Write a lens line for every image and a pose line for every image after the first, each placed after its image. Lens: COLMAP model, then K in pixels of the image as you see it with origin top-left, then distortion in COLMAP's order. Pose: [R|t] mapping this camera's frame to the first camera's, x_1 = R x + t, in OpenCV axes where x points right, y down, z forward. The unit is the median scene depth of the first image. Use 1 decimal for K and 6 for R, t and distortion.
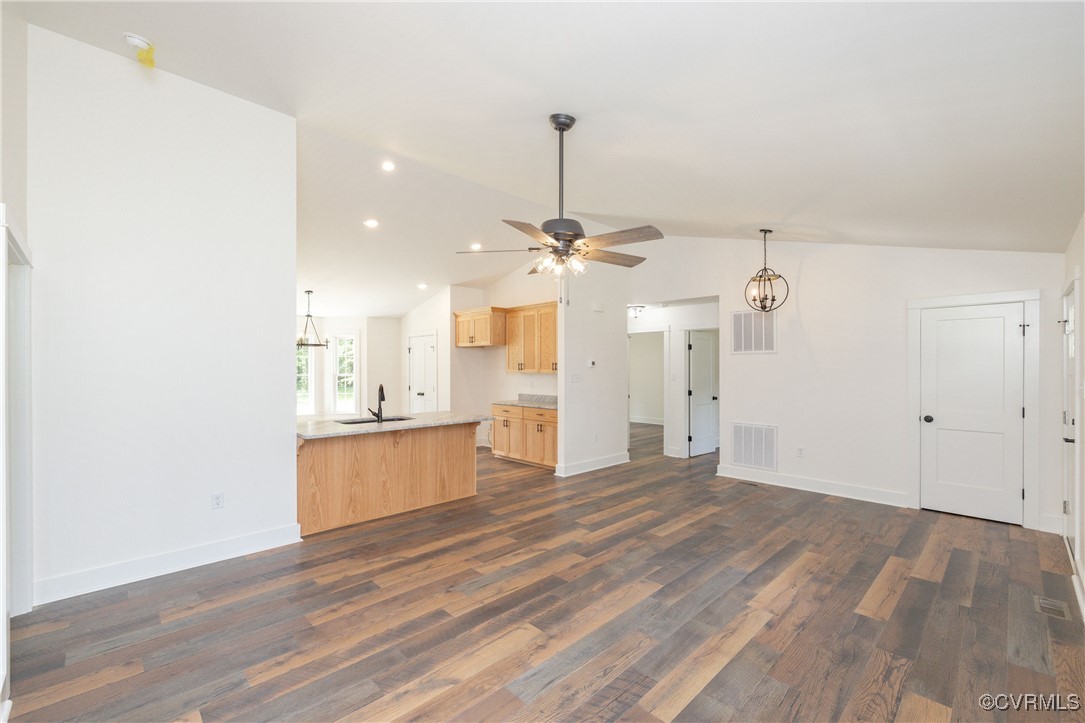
lens RADIAL K [[460.1, 0, 538.4], [0, 460.1, 371.3], [0, 0, 1]] dist [-0.000911, -0.000168]
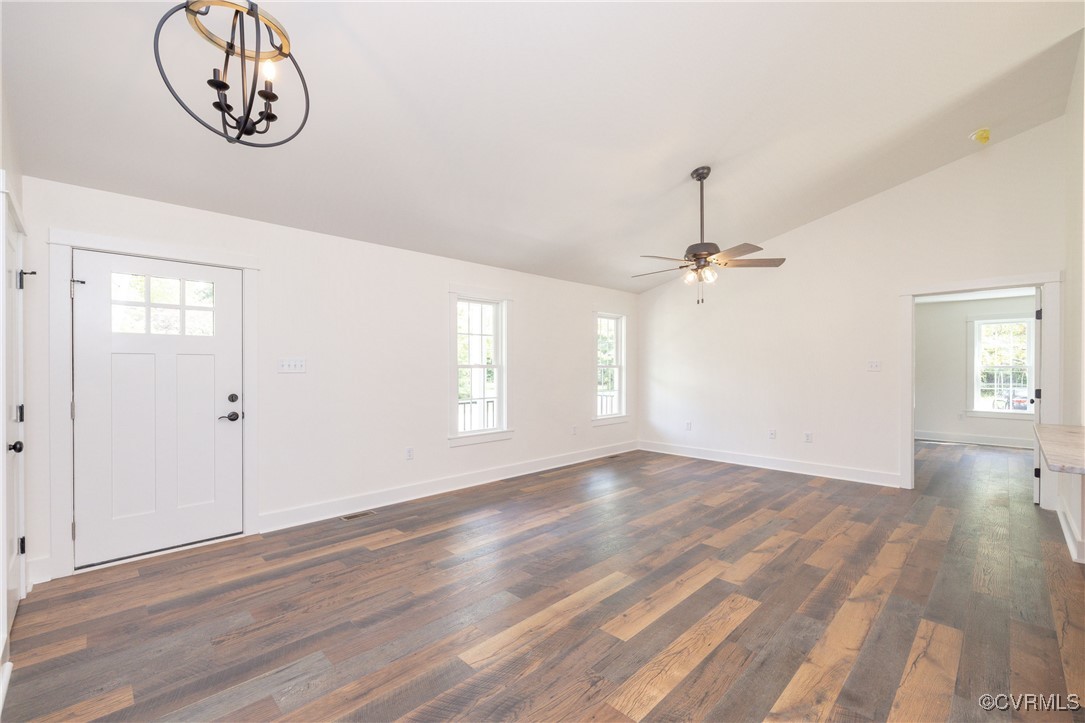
lens RADIAL K [[460.1, 0, 538.4], [0, 460.1, 371.3], [0, 0, 1]] dist [-0.000911, -0.000168]
pose [[-0.999997, 0.000172, 0.002614, 0.427558], [0.000211, 0.999889, 0.014910, 0.031309], [-0.002611, 0.014911, -0.999885, 1.885306]]
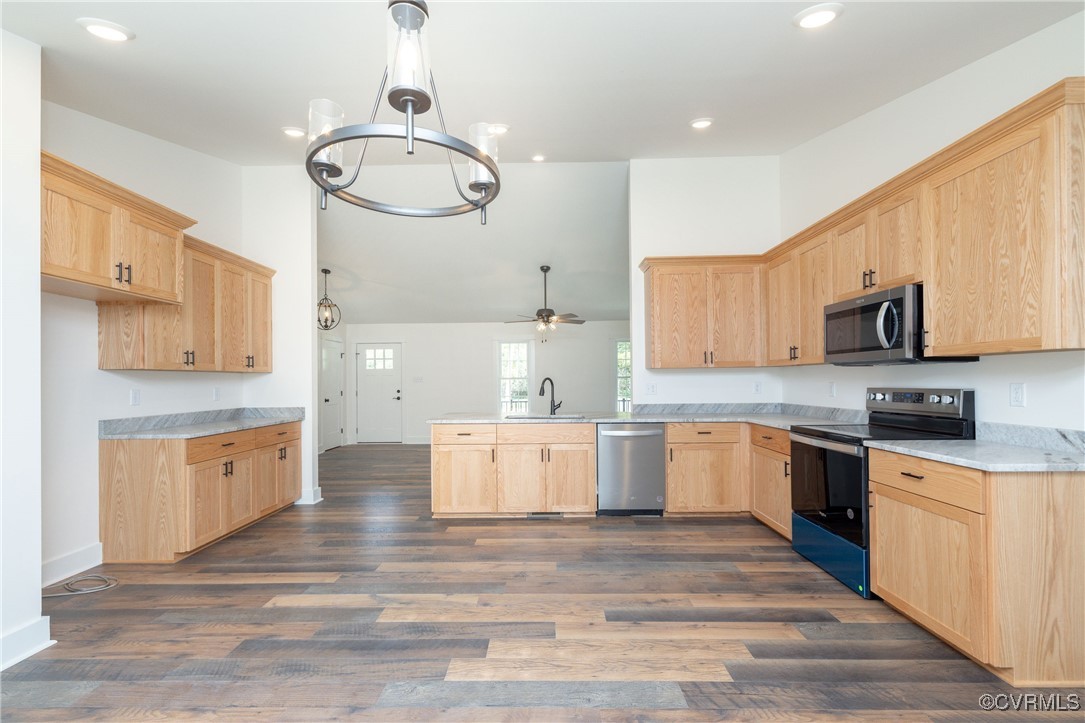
lens RADIAL K [[460.1, 0, 538.4], [0, 460.1, 371.3], [0, 0, 1]] dist [-0.000911, -0.000168]
pose [[-0.708820, 0.019676, 0.705115, -0.018837], [0.015029, 0.999805, -0.012791, 0.032008], [-0.705229, 0.001531, -0.708978, 1.966503]]
